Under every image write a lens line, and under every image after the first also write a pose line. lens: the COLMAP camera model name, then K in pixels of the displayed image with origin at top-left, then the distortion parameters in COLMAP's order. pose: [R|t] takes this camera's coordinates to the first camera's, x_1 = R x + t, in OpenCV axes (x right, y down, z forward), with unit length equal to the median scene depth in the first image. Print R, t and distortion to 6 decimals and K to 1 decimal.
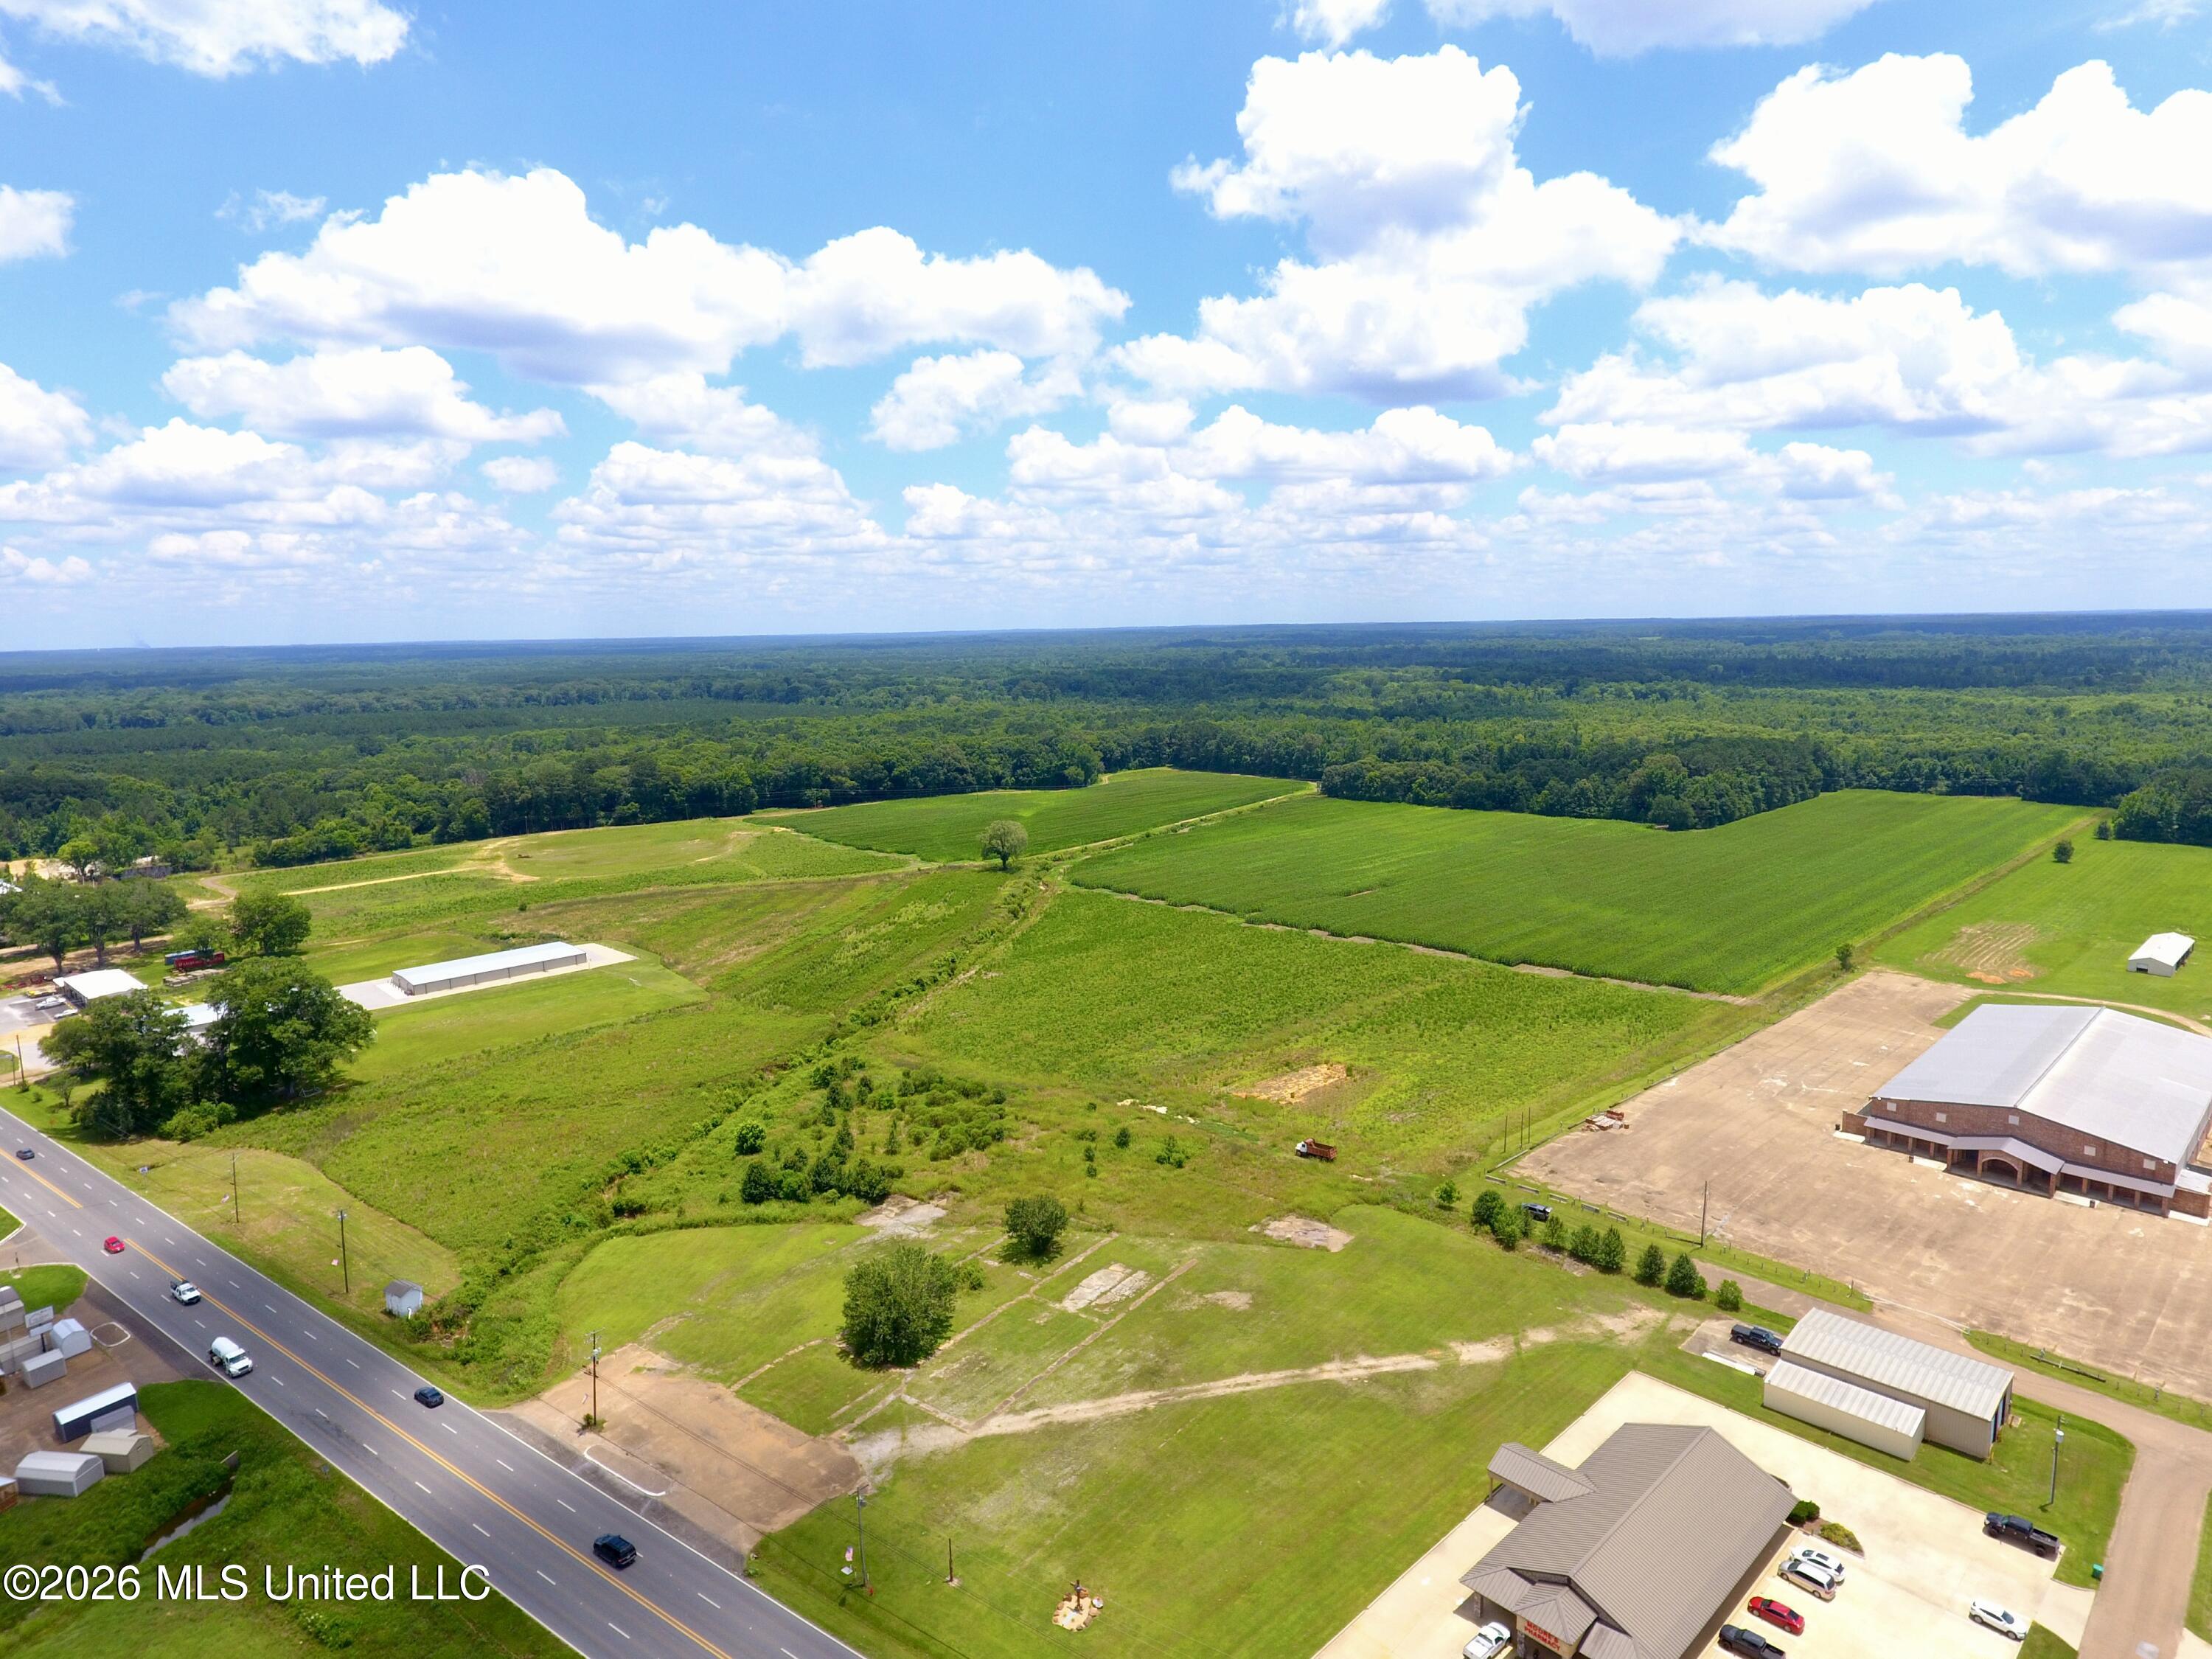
lens RADIAL K [[1273.8, 0, 1106.0], [0, 1273.8, 829.5], [0, 0, 1]] dist [-0.005816, -0.001560]
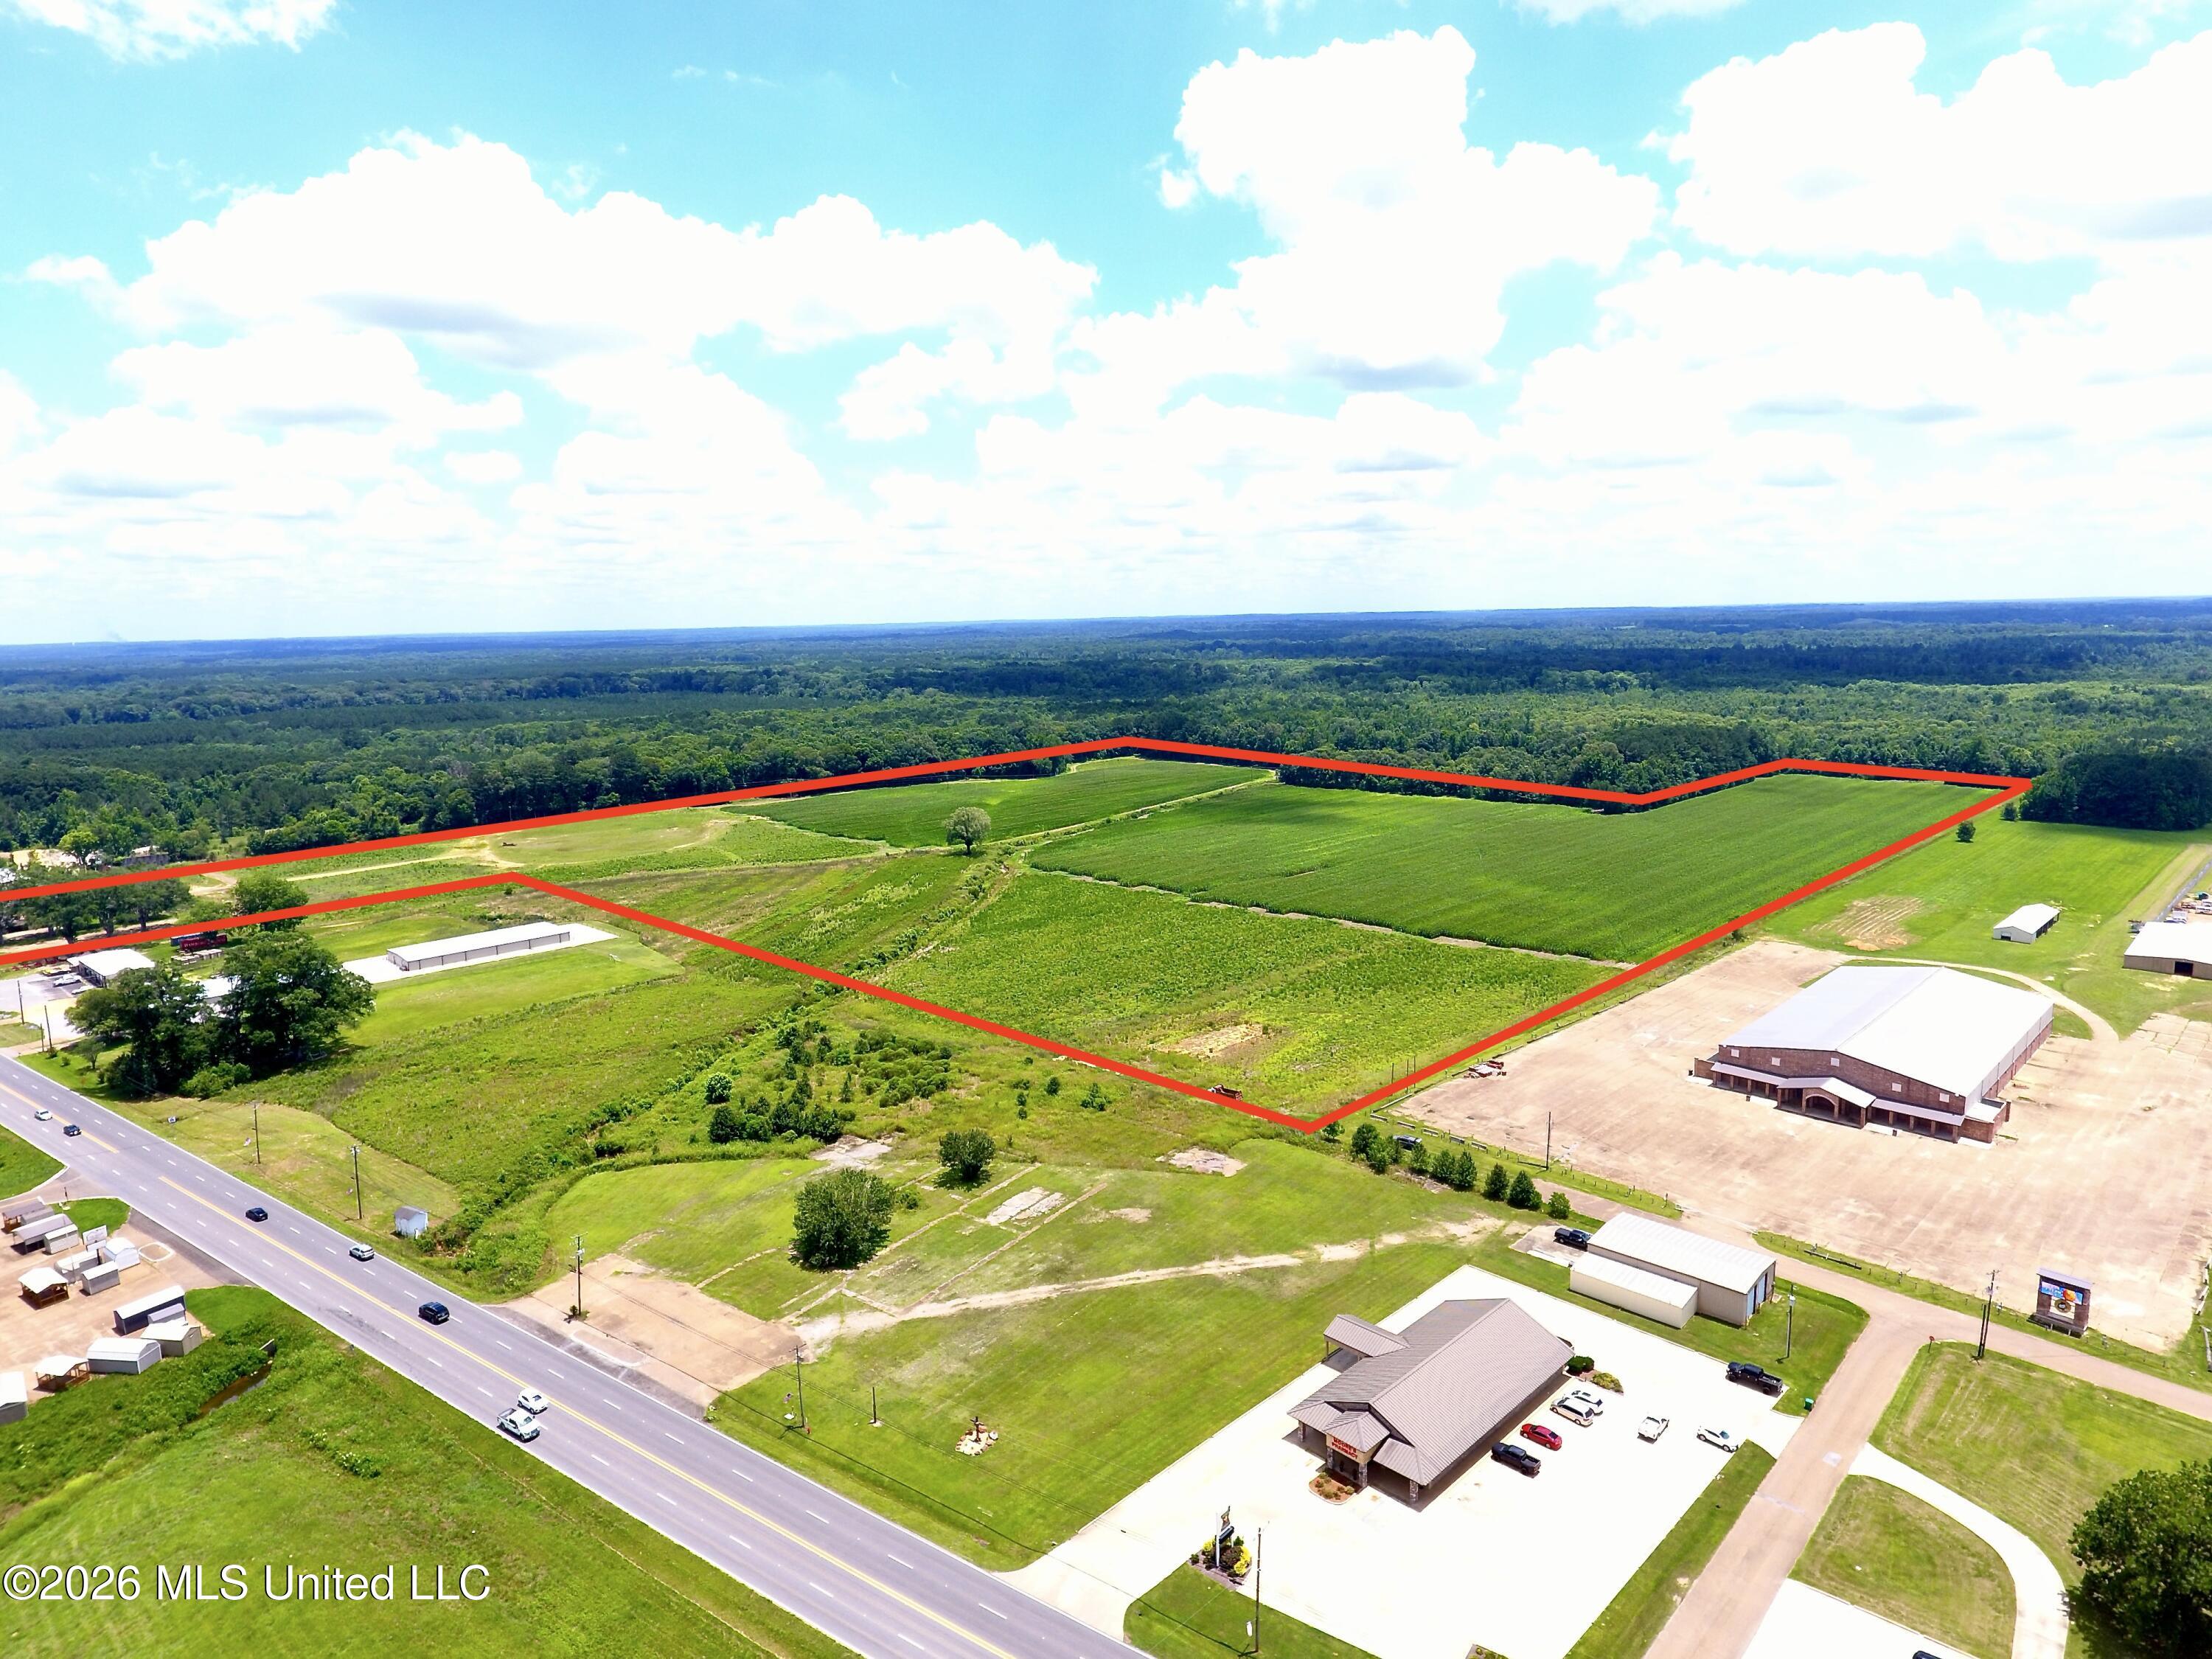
lens RADIAL K [[1273.8, 0, 1106.0], [0, 1273.8, 829.5], [0, 0, 1]] dist [-0.005816, -0.001560]
pose [[0.999917, -0.005192, 0.011820, 0.044801], [0.005103, 0.999958, 0.007552, 0.008134], [-0.011858, -0.007491, 0.999902, -0.109666]]
